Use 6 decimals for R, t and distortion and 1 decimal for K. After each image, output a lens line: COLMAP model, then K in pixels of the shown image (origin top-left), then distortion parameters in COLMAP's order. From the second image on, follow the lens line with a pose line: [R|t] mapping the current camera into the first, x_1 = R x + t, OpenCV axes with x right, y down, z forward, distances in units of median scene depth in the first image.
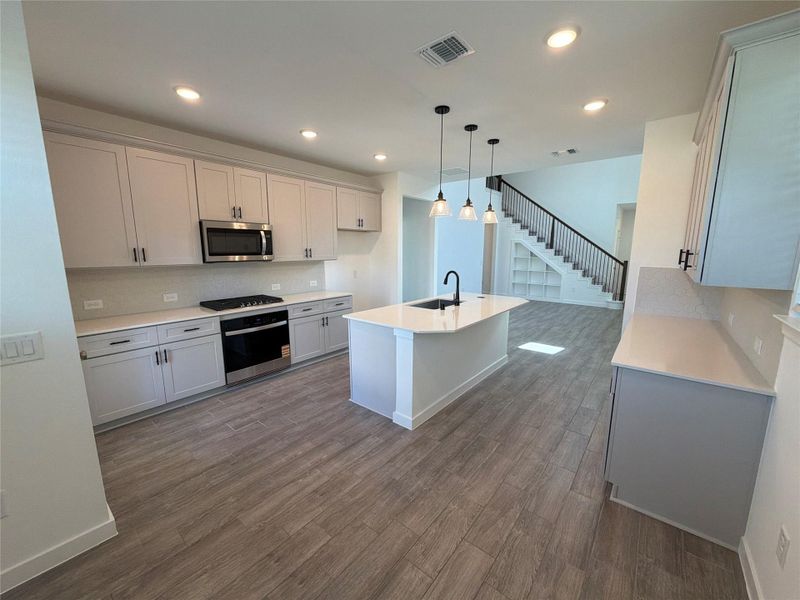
lens RADIAL K [[319.0, 0, 400.0], [0, 319.0, 300.0], [0, 0, 1]] dist [0.000675, -0.000106]
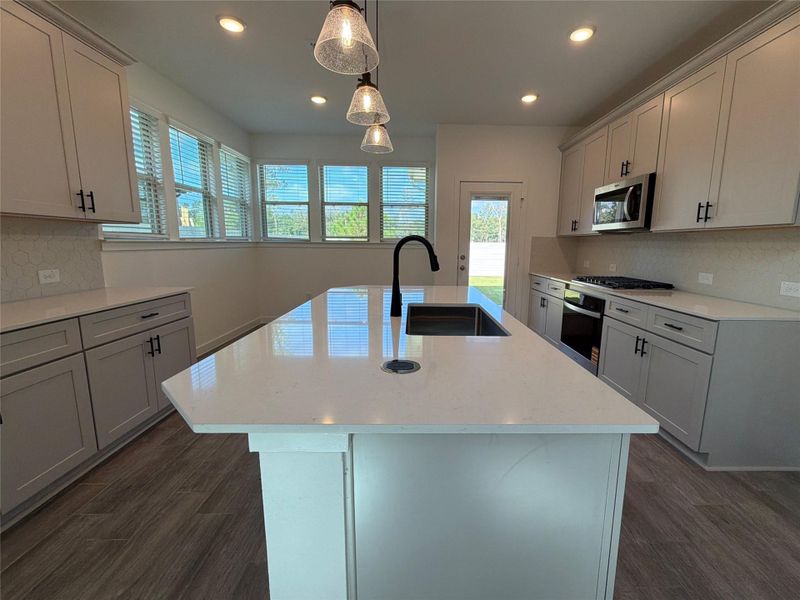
lens RADIAL K [[352.3, 0, 421.2], [0, 352.3, 297.4], [0, 0, 1]] dist [-0.000218, -0.000111]
pose [[-0.759495, 0.085351, -0.644889, 0.525187], [-0.118603, 0.956571, 0.266282, -0.156644], [0.639609, 0.278726, -0.716388, 1.557617]]
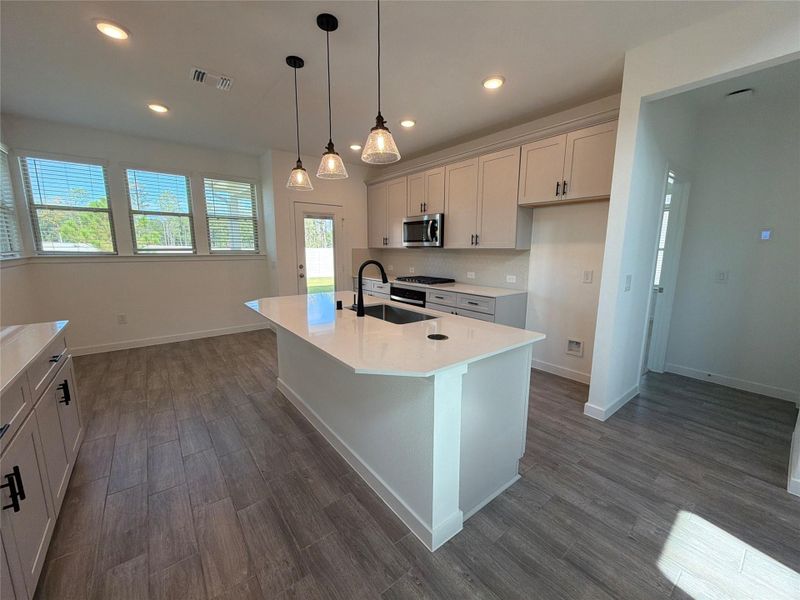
lens RADIAL K [[319.0, 0, 400.0], [0, 319.0, 300.0], [0, 0, 1]] dist [0.000675, -0.000106]
pose [[-0.218184, 0.155081, -0.963507, 0.867512], [-0.162120, 0.967815, 0.192486, -0.167004], [0.962348, 0.198202, -0.186020, 1.359446]]
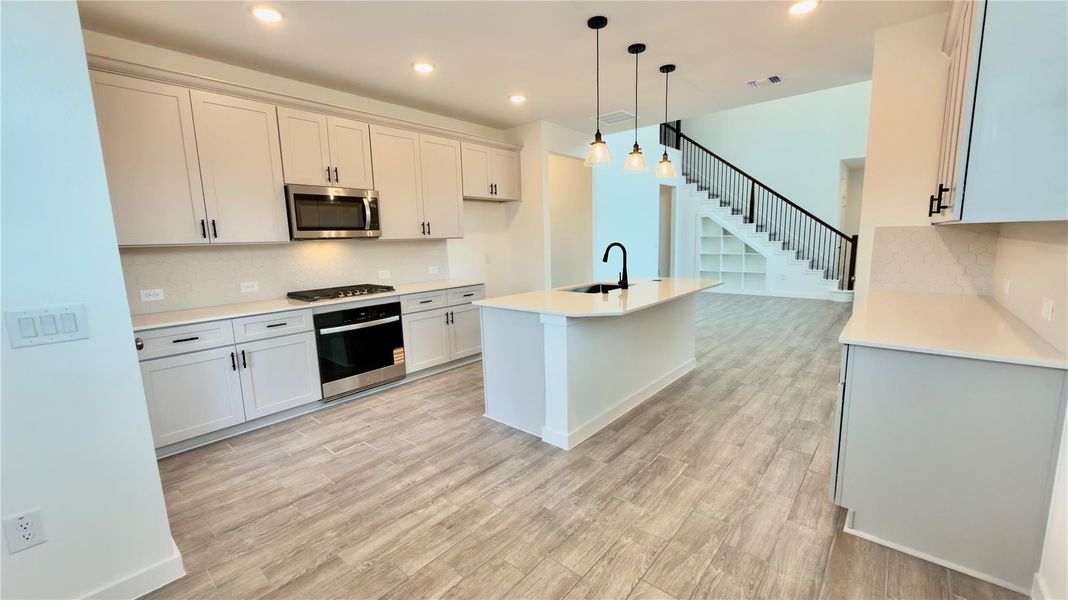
lens RADIAL K [[424.5, 0, 534.0], [0, 424.5, 300.0], [0, 0, 1]] dist [-0.000011, 0.000426]
pose [[0.999078, -0.025310, -0.034684, 0.000964], [0.024782, 0.999572, -0.015554, 0.060938], [0.035063, 0.014680, 0.999277, 0.002164]]
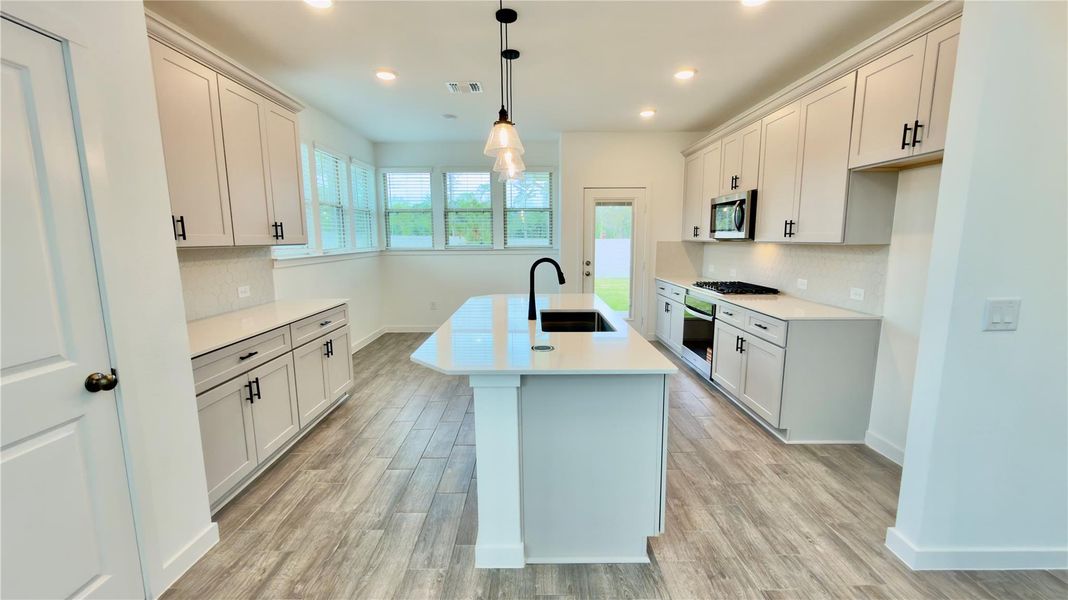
lens RADIAL K [[424.5, 0, 534.0], [0, 424.5, 300.0], [0, 0, 1]] dist [-0.000011, 0.000426]
pose [[-0.771102, 0.093638, -0.629789, 0.739125], [-0.099327, 0.959326, 0.264249, -0.245371], [0.628917, 0.266318, -0.730437, 1.766702]]
